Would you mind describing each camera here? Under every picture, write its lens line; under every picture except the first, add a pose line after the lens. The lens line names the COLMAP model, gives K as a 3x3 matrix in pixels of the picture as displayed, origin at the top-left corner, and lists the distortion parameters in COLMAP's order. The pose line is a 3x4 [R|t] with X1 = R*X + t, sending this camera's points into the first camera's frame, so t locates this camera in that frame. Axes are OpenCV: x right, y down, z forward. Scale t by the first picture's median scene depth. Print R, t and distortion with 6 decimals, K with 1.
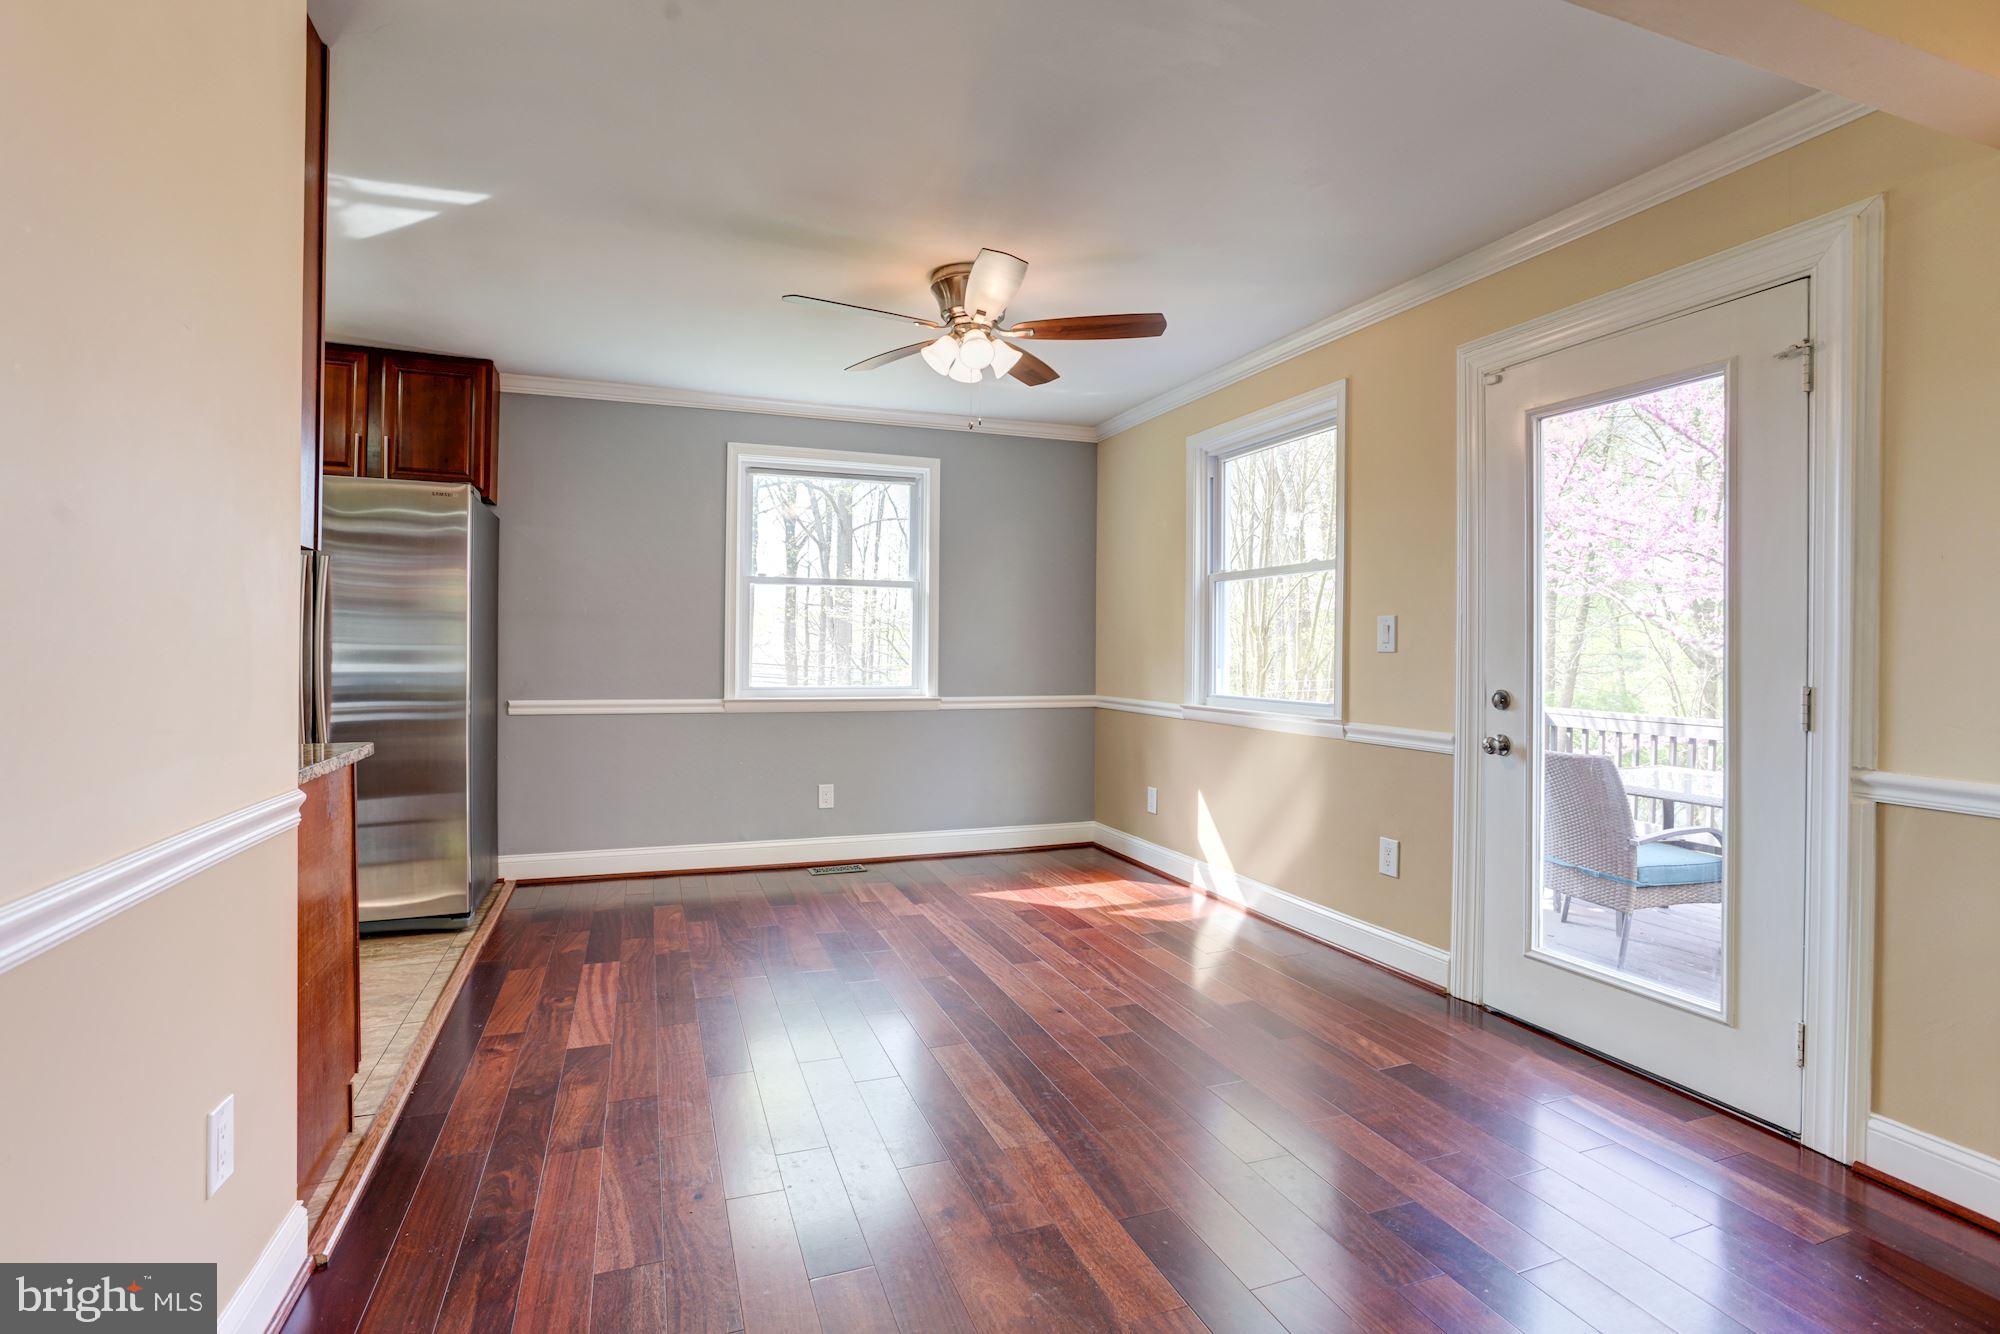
lens RADIAL K [[959.6, 0, 997.9], [0, 959.6, 654.7], [0, 0, 1]] dist [-0.037637, 0.007067]
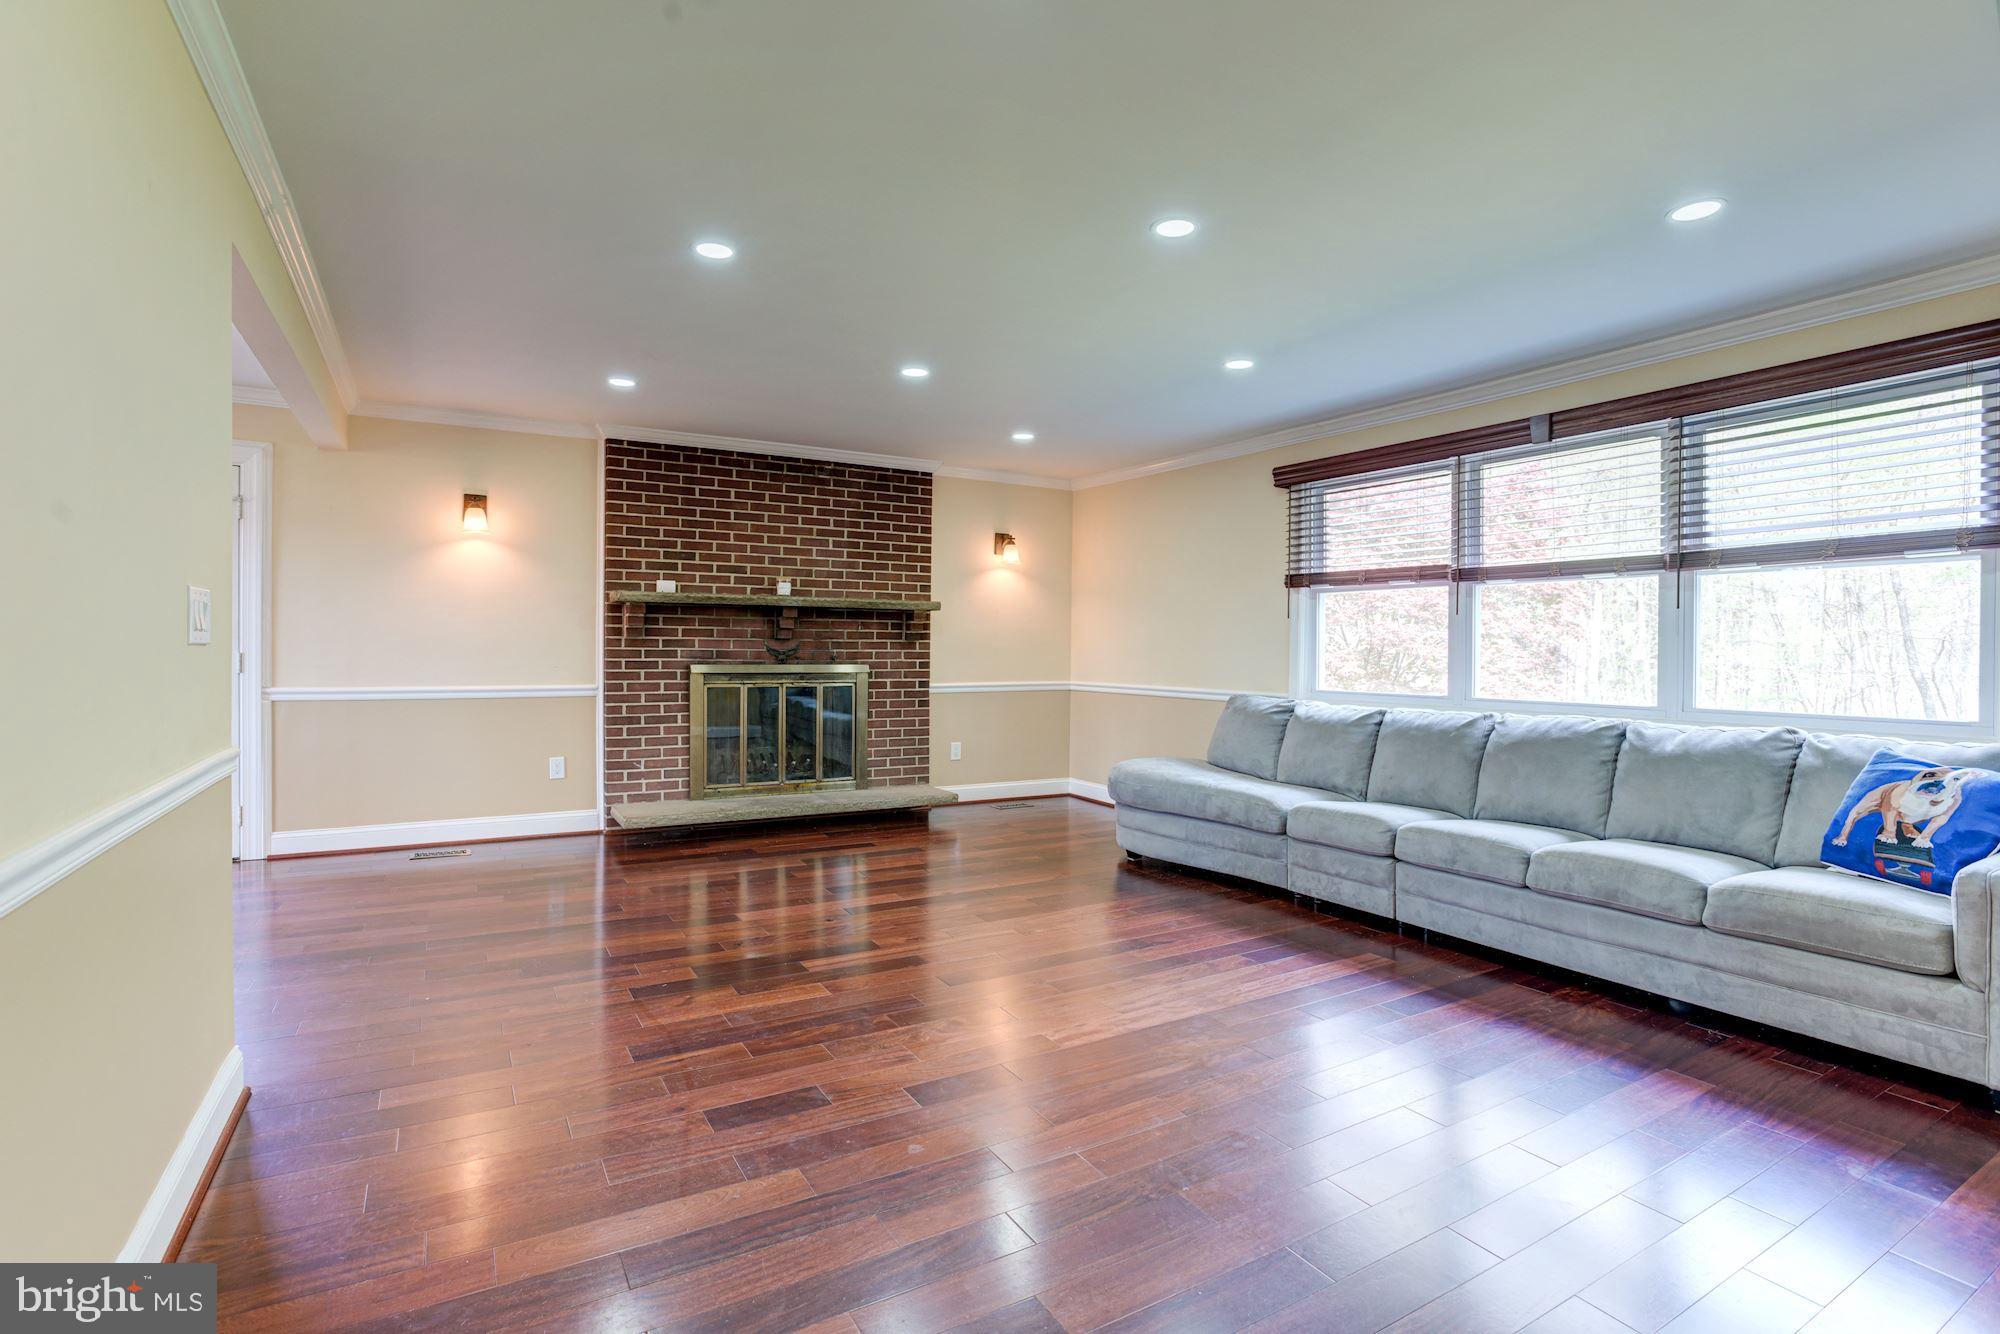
lens RADIAL K [[959.6, 0, 992.9], [0, 959.6, 659.9], [0, 0, 1]] dist [-0.037637, 0.007067]
pose [[-0.164350, -0.024239, 0.986104, -0.918148], [-0.005428, 0.999705, 0.023669, -0.005961], [-0.986387, -0.001463, -0.164433, -0.221196]]
